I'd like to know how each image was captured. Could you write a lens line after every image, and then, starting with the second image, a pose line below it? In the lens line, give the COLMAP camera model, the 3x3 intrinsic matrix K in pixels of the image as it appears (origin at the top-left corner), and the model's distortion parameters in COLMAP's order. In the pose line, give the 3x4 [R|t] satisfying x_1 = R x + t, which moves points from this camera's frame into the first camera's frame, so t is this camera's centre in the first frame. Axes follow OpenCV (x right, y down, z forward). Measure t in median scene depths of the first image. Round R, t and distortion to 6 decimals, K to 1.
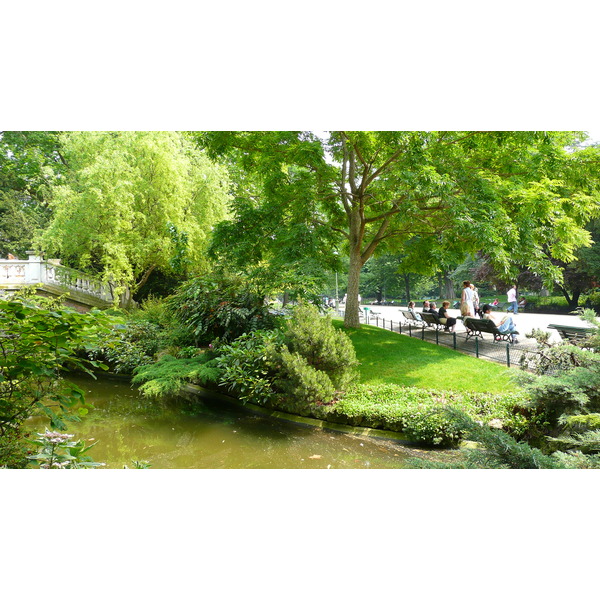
lens RADIAL K [[468.9, 0, 300.1], [0, 468.9, 302.5], [0, 0, 1]] dist [0.001229, -0.001465]
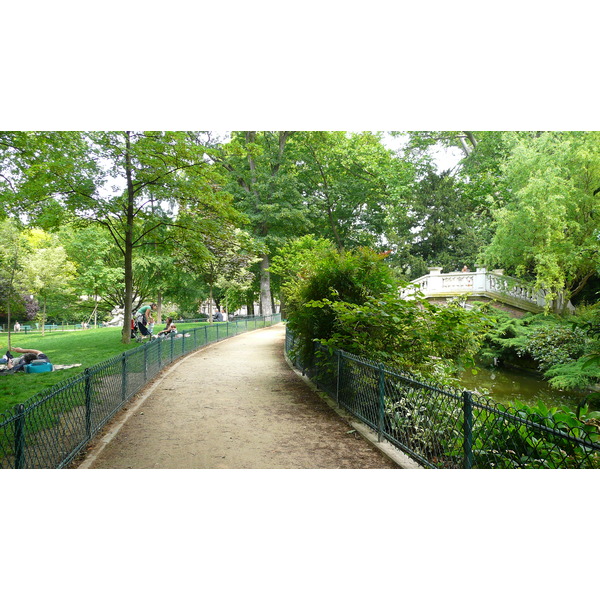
lens RADIAL K [[468.9, 0, 300.0], [0, 468.9, 301.1], [0, 0, 1]] dist [0.001229, -0.001465]
pose [[0.618299, 0.003351, -0.785936, 0.104875], [-0.015633, 0.999846, -0.008036, 0.001471], [0.785788, 0.017255, 0.618256, -0.117440]]
